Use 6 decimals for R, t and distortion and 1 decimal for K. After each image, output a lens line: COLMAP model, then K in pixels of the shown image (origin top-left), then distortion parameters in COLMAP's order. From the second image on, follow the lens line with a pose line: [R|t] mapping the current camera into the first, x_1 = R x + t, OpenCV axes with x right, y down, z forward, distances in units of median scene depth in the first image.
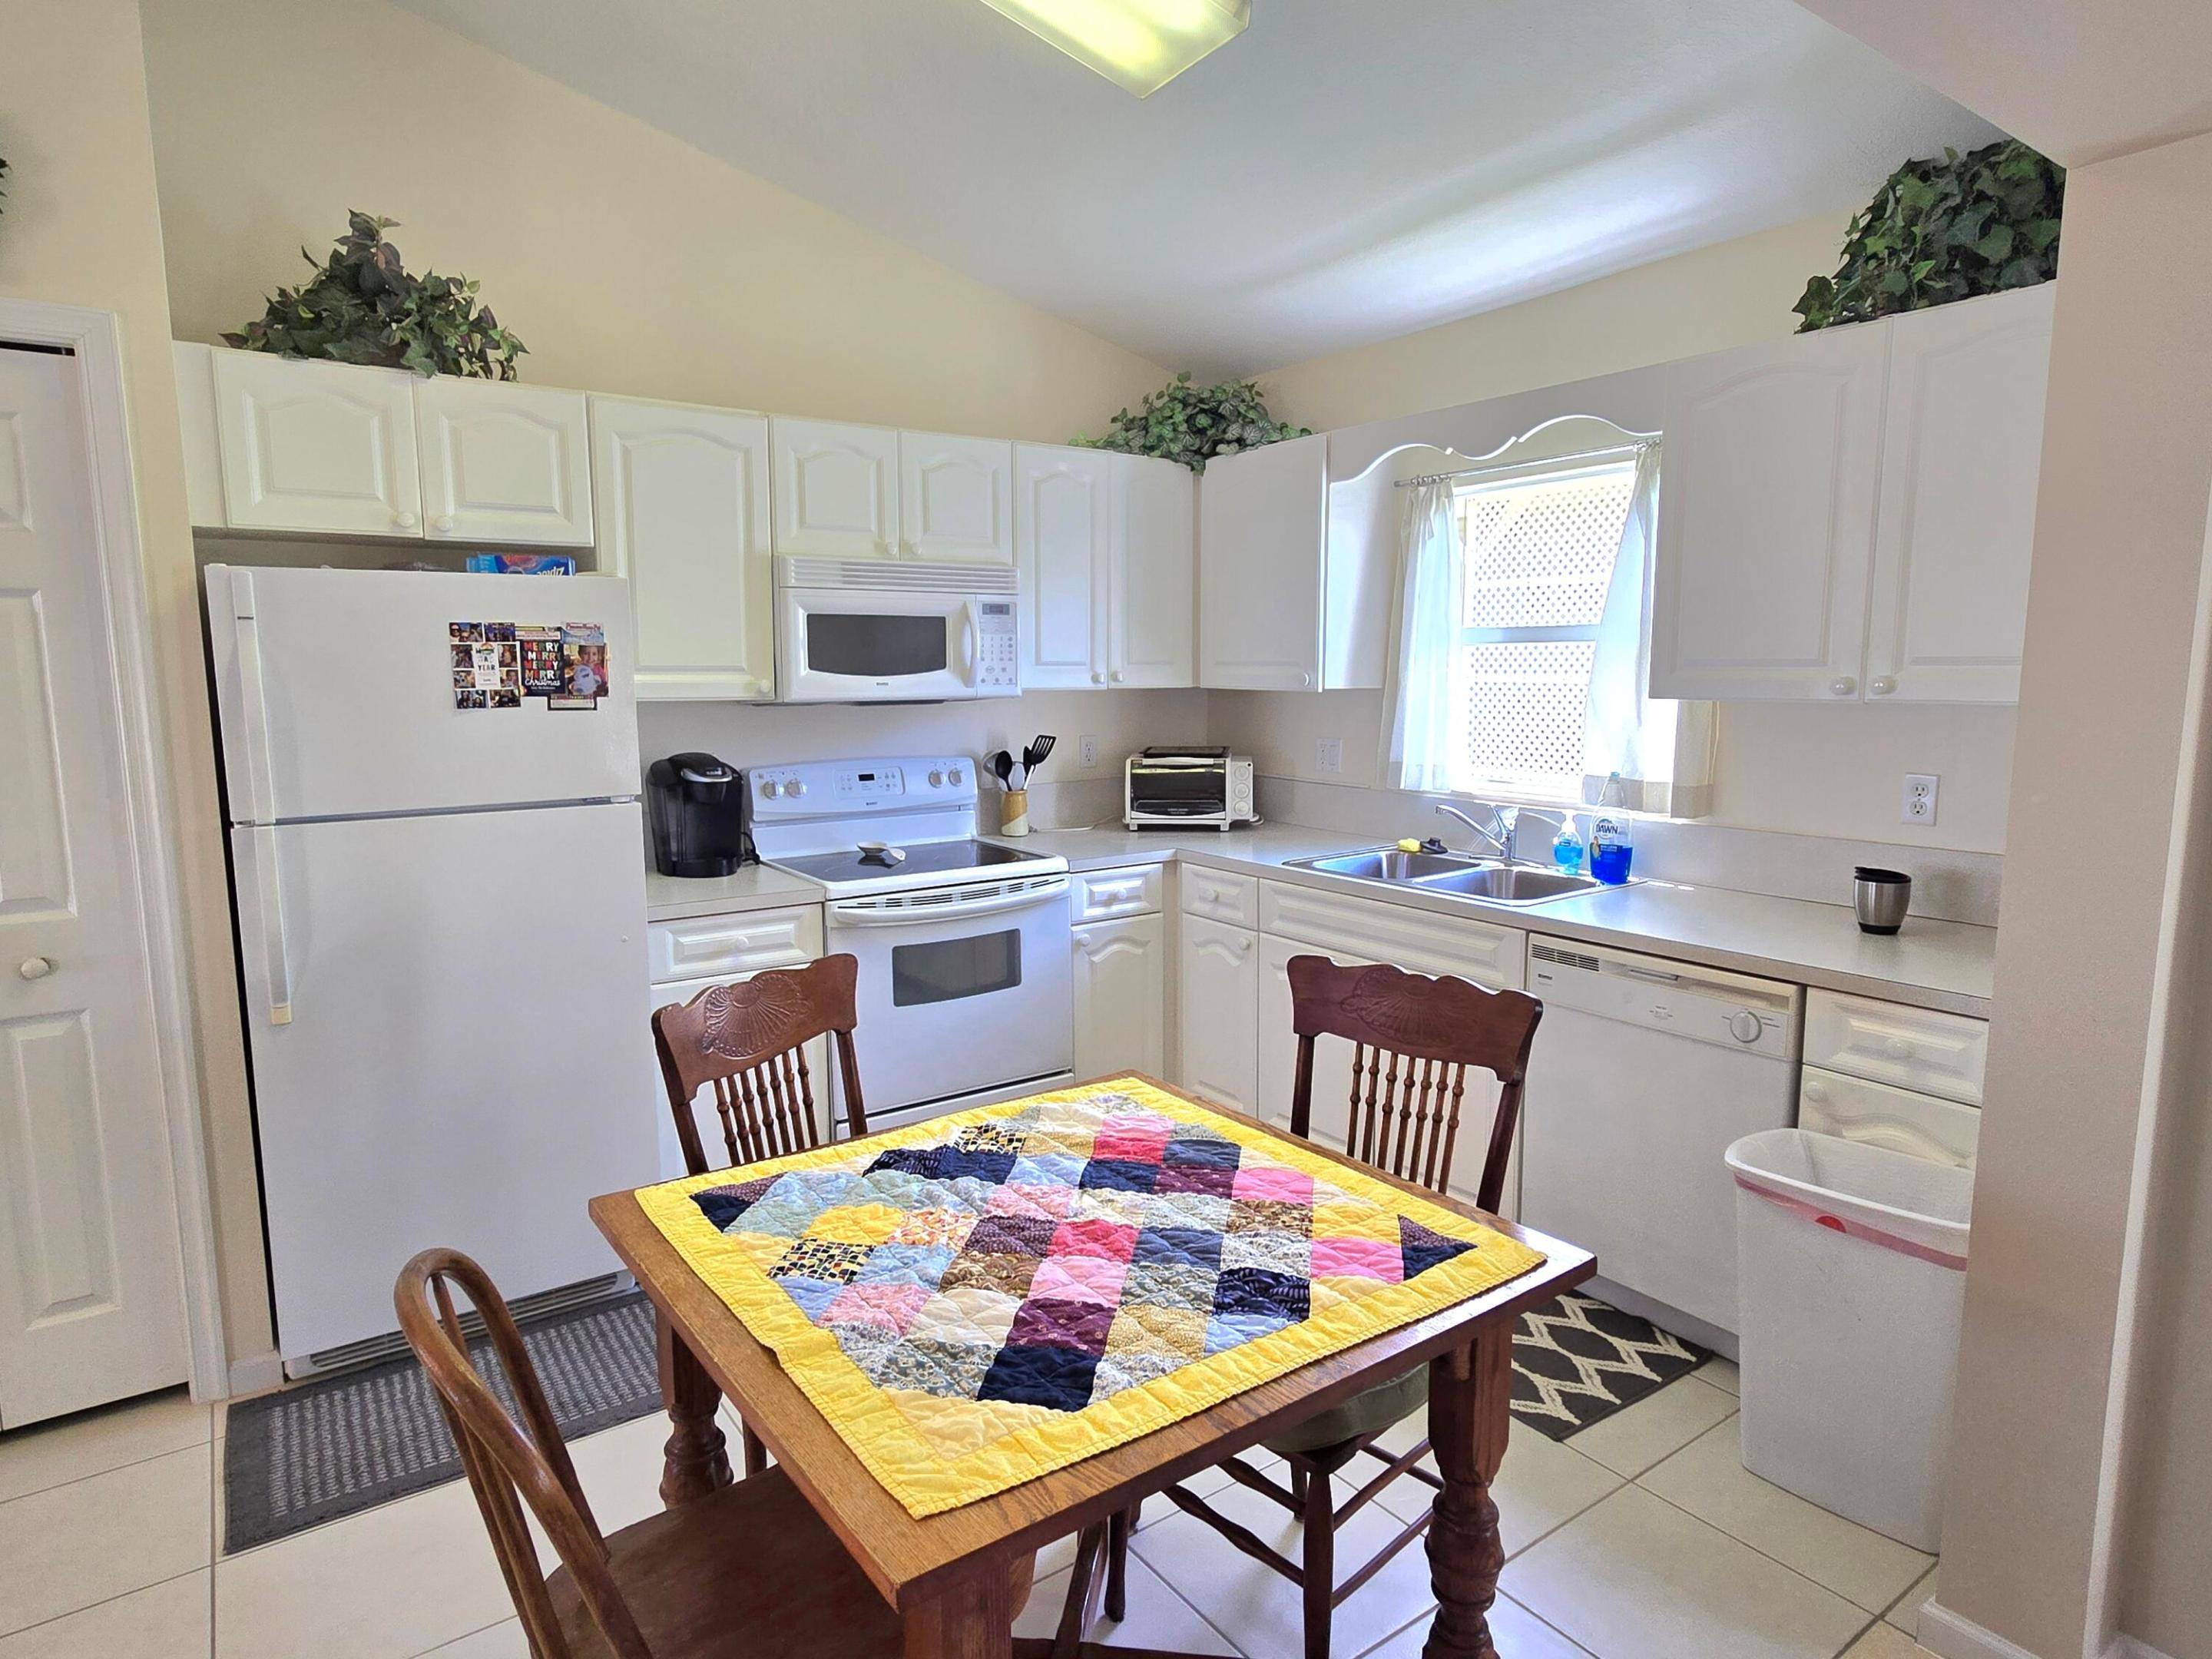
lens RADIAL K [[1264.0, 0, 1106.0], [0, 1264.0, 829.5], [0, 0, 1]] dist [-0.001475, 0.000235]
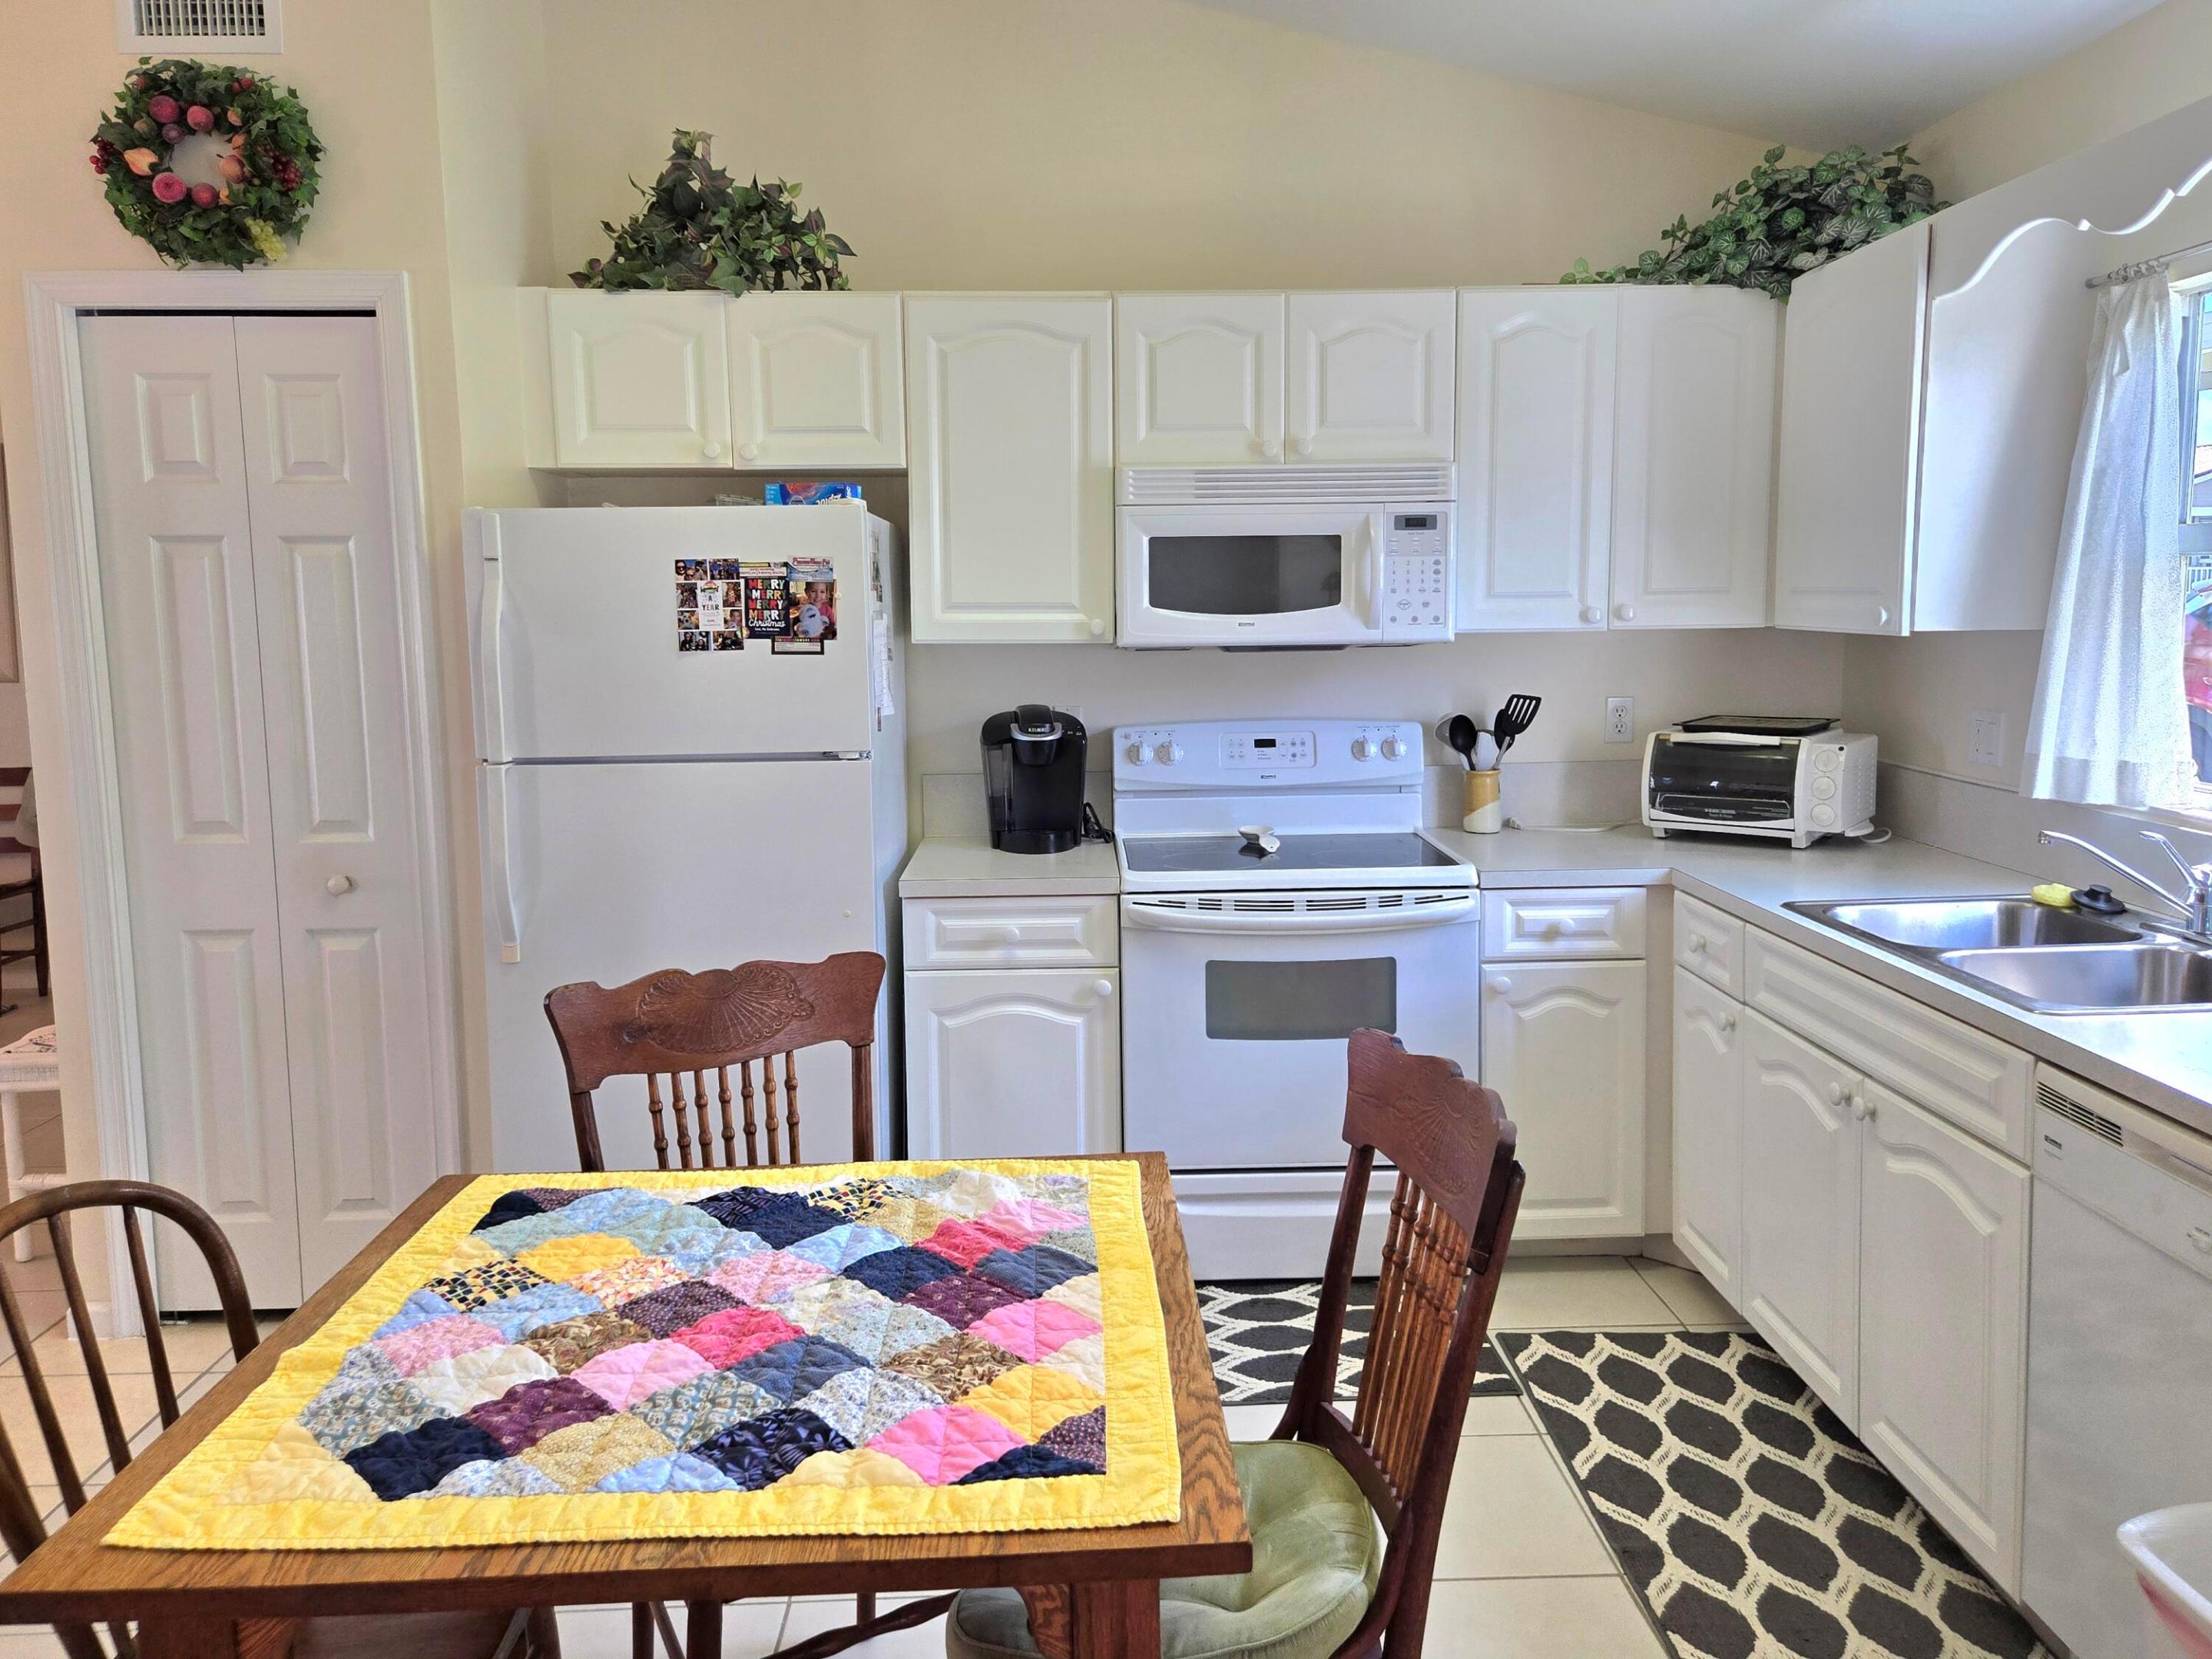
lens RADIAL K [[1657.0, 0, 1111.4], [0, 1657.0, 784.6], [0, 0, 1]] dist [0.078201, -0.070321]
pose [[0.833719, 0.056004, -0.549341, 0.353661], [-0.062796, 0.998006, 0.006441, -0.019575], [0.548607, 0.029126, 0.835573, 0.113285]]
